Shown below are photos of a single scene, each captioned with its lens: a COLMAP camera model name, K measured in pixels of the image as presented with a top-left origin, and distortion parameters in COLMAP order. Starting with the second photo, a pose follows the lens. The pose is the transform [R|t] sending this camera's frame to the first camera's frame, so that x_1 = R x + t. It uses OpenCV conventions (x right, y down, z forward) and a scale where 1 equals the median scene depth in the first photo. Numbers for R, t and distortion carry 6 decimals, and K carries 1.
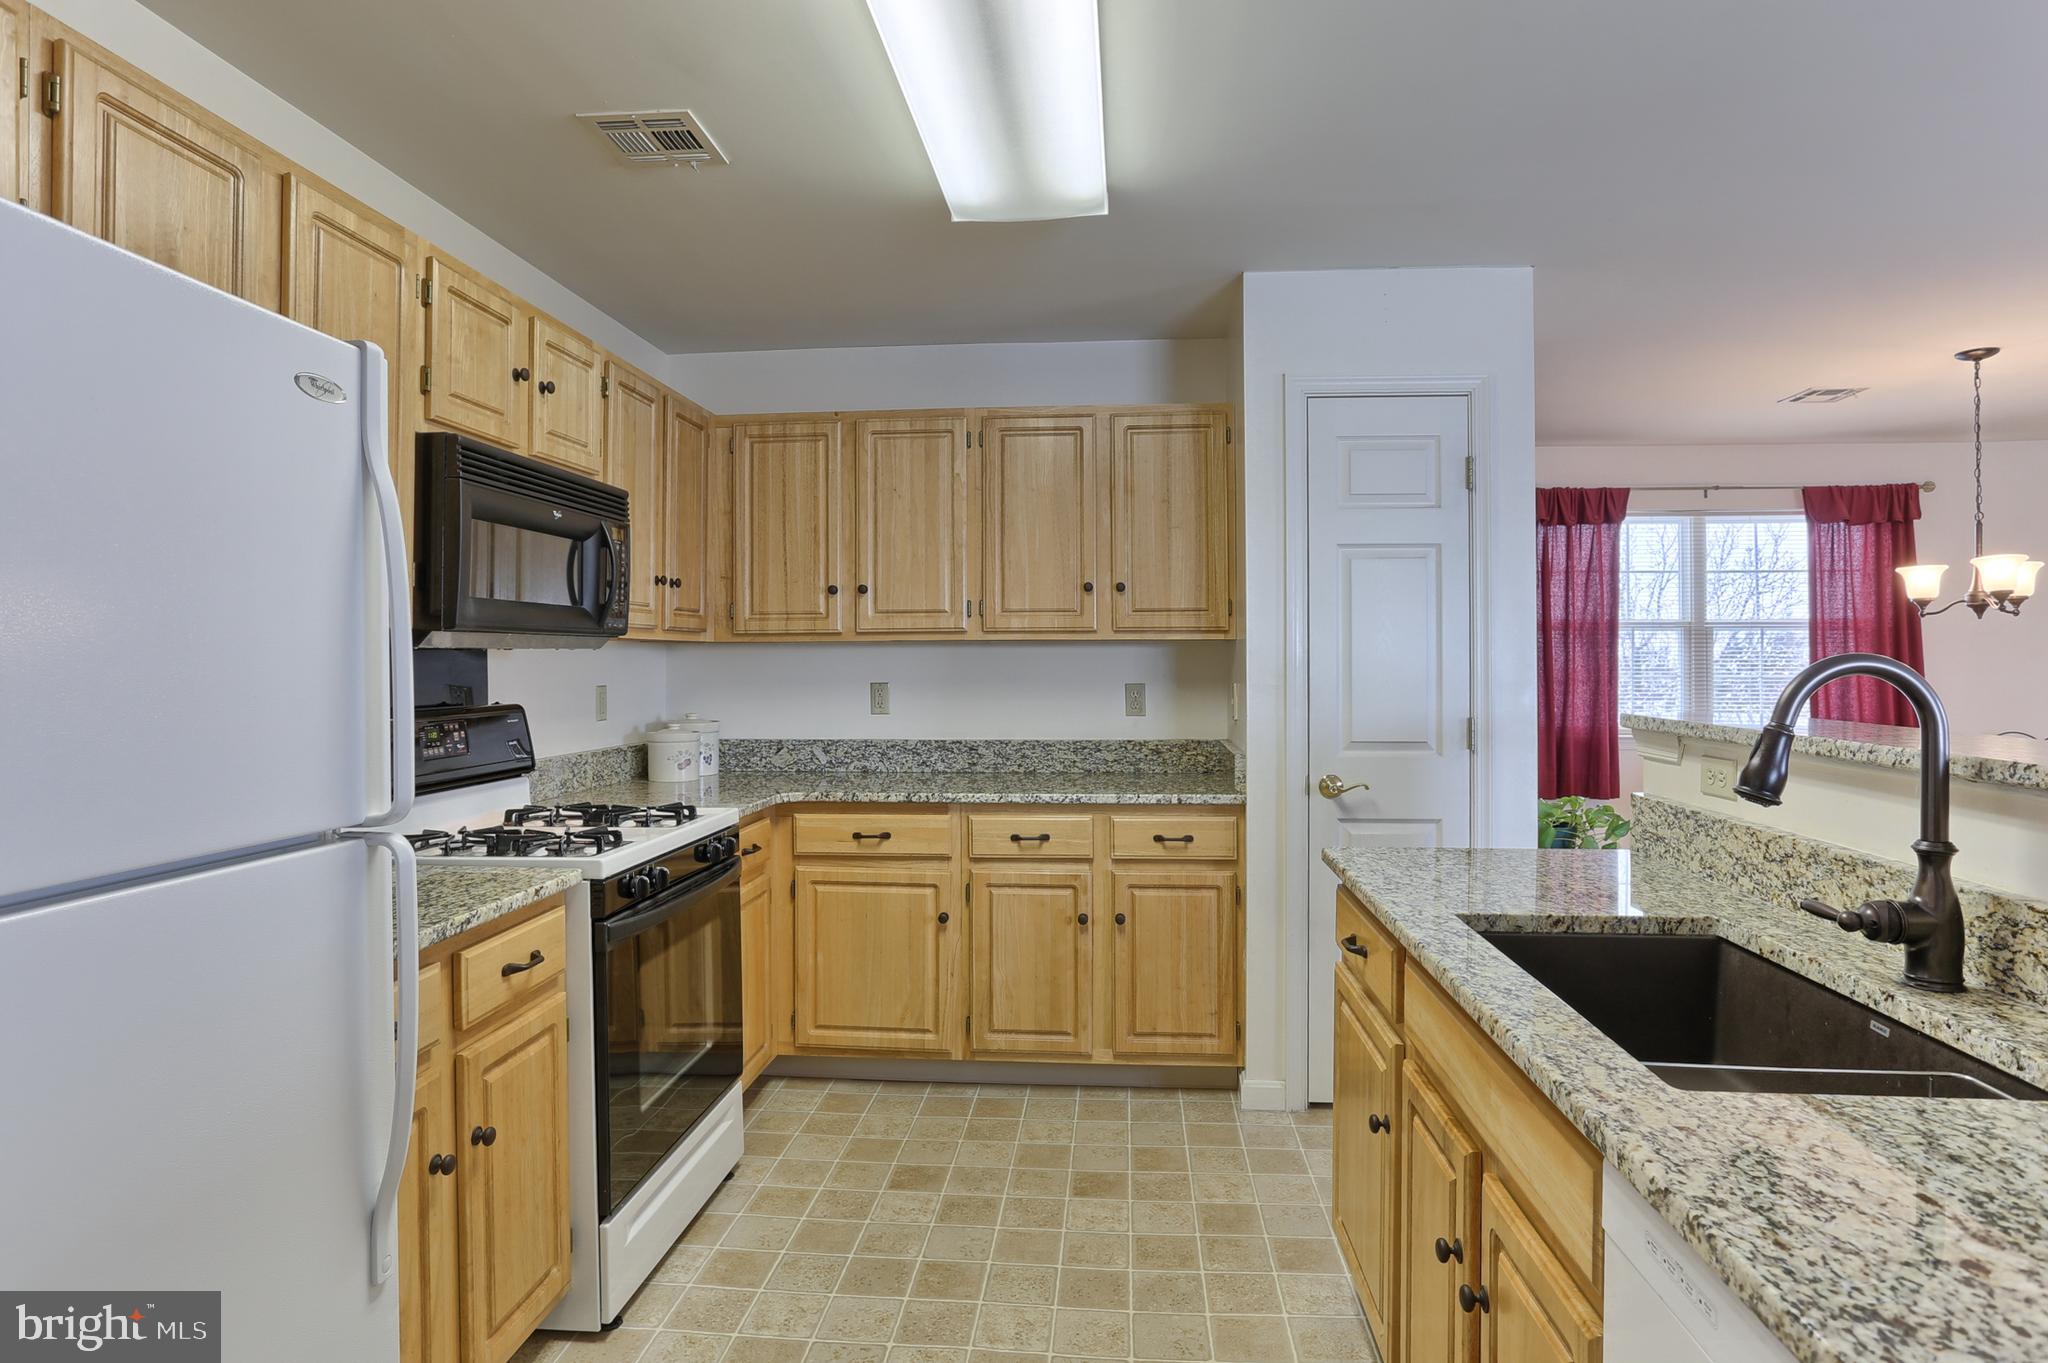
lens RADIAL K [[1113.3, 0, 1026.4], [0, 1113.3, 652.1], [0, 0, 1]] dist [-0.052547, 0.032014]
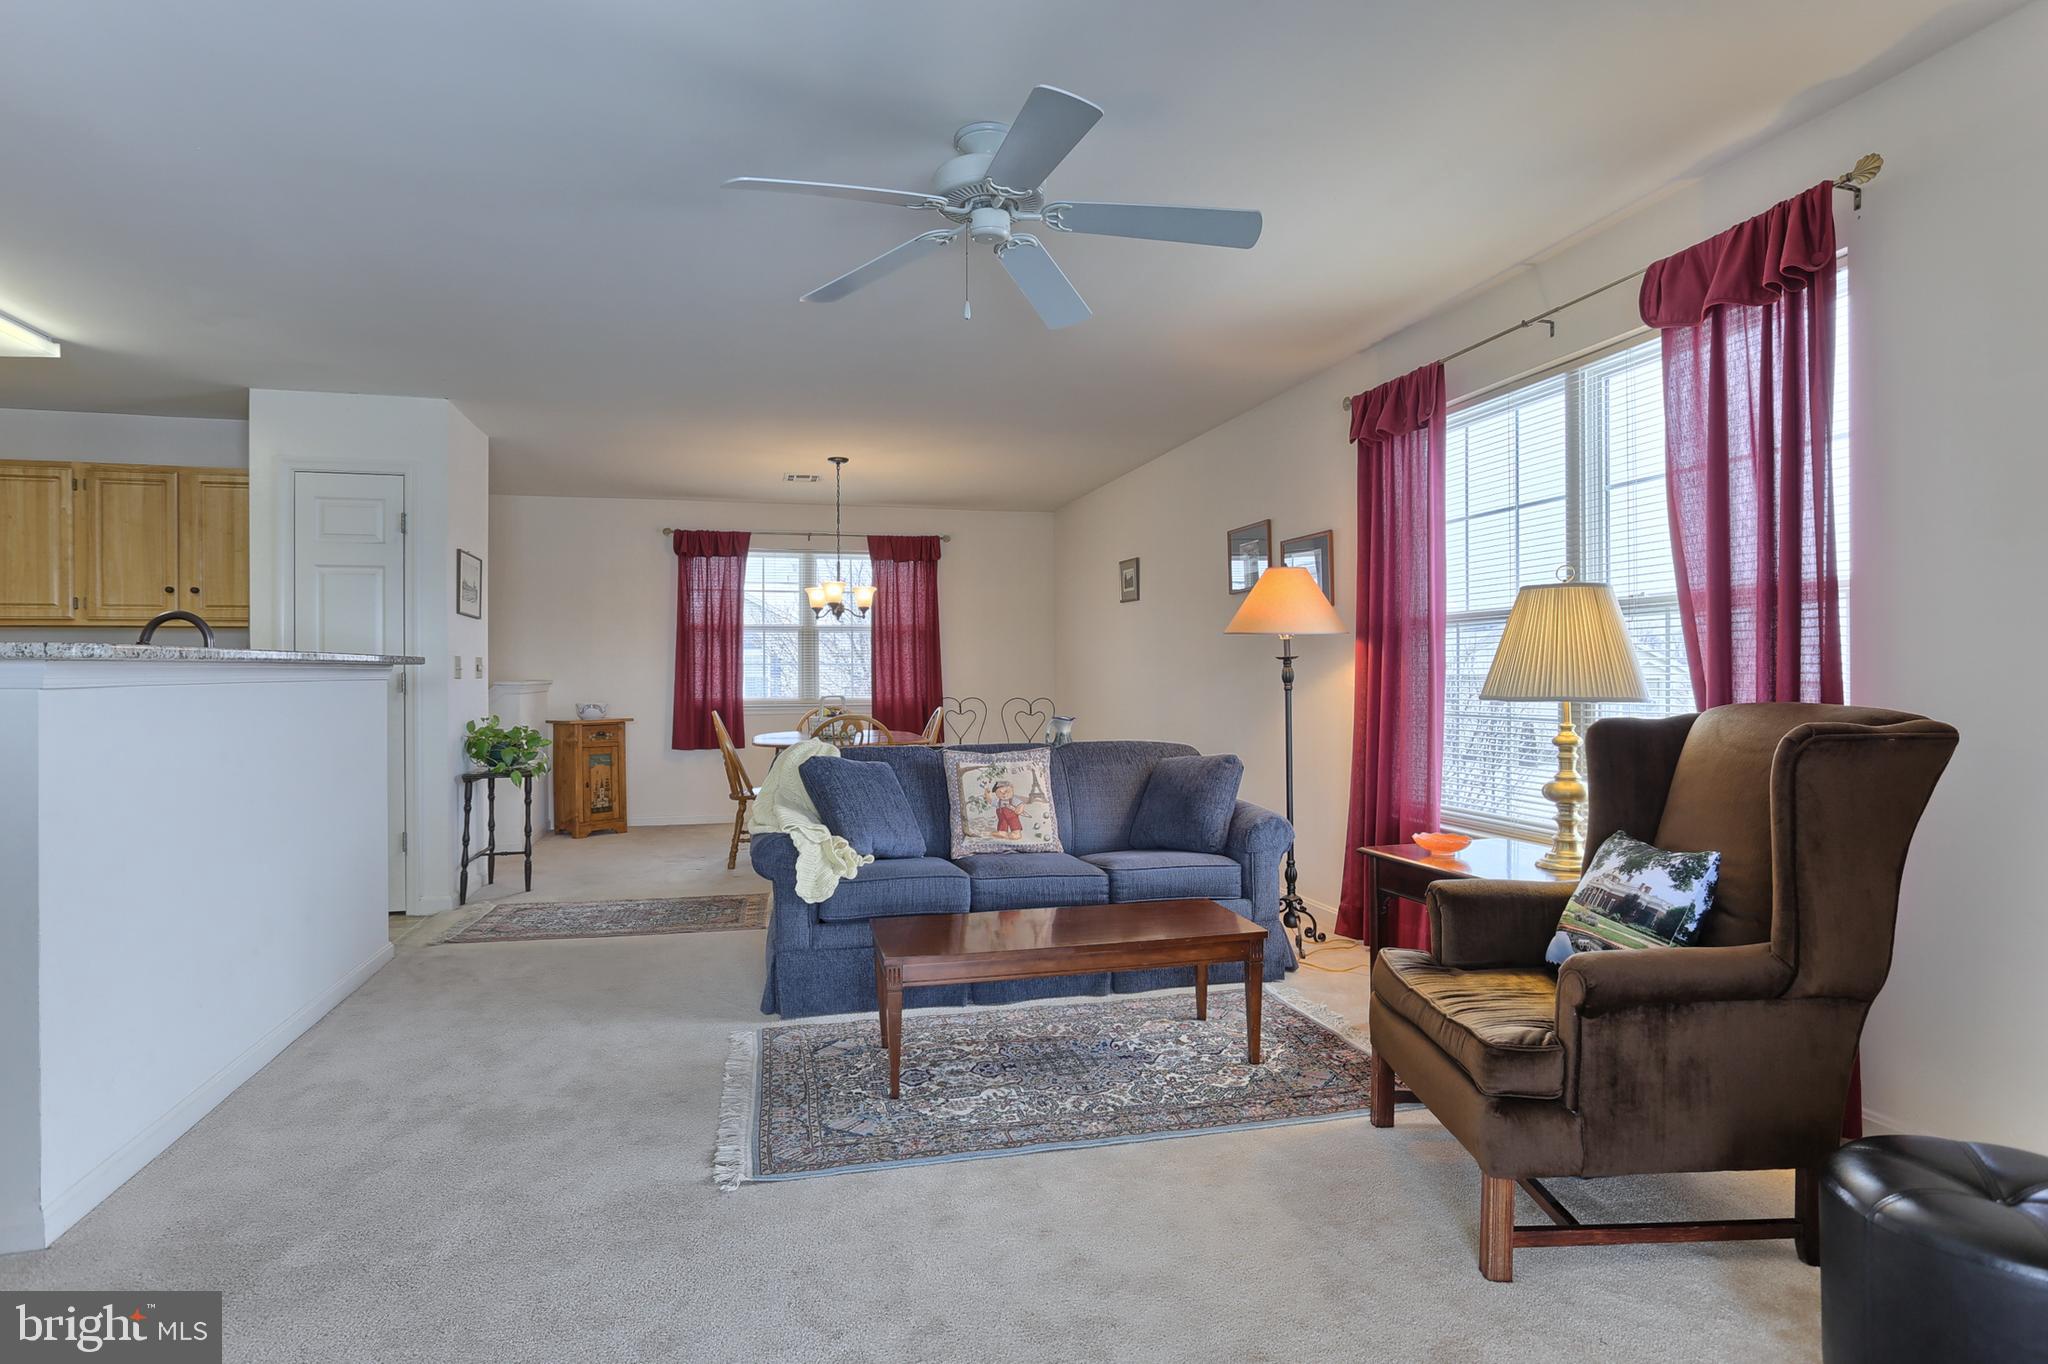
lens RADIAL K [[1075.3, 0, 1013.4], [0, 1075.3, 681.9], [0, 0, 1]] dist [-0.052791, 0.033886]
pose [[0.945134, -0.004818, 0.326646, 0.699468], [0.001658, 0.999949, 0.009952, 0.054987], [-0.326677, -0.008864, 0.945094, -0.729259]]
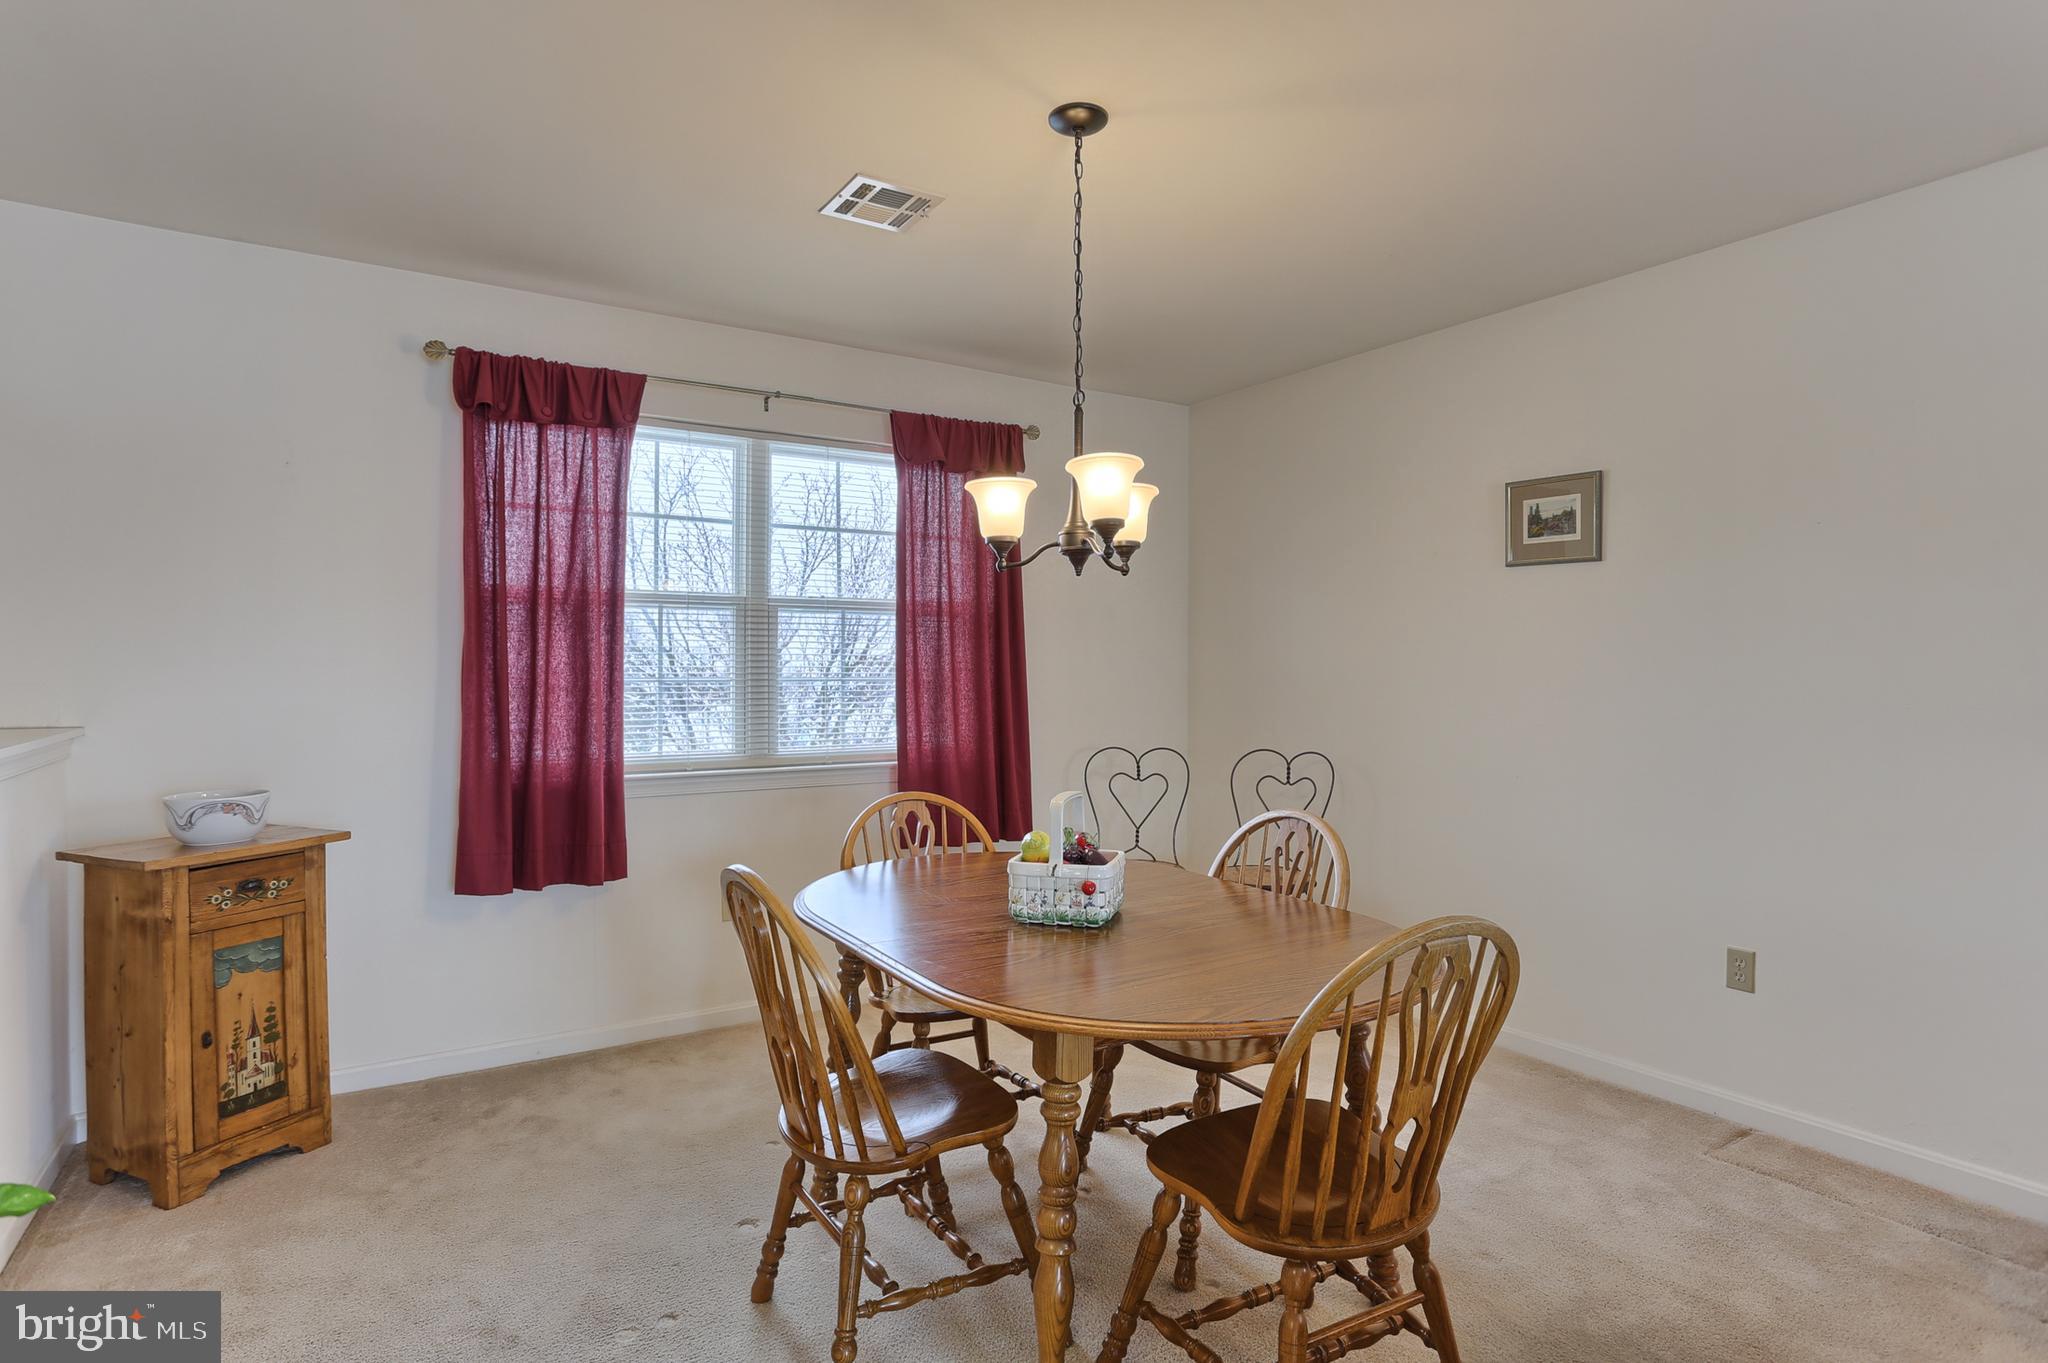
lens RADIAL K [[1046.8, 0, 1024.0], [0, 1046.8, 681.5], [0, 0, 1]] dist [-0.012446, 0.000177]
pose [[0.786434, -0.006704, 0.617638, 0.591990], [-0.005325, 0.999830, 0.017632, 0.018389], [-0.617652, -0.017155, 0.786265, 0.675202]]
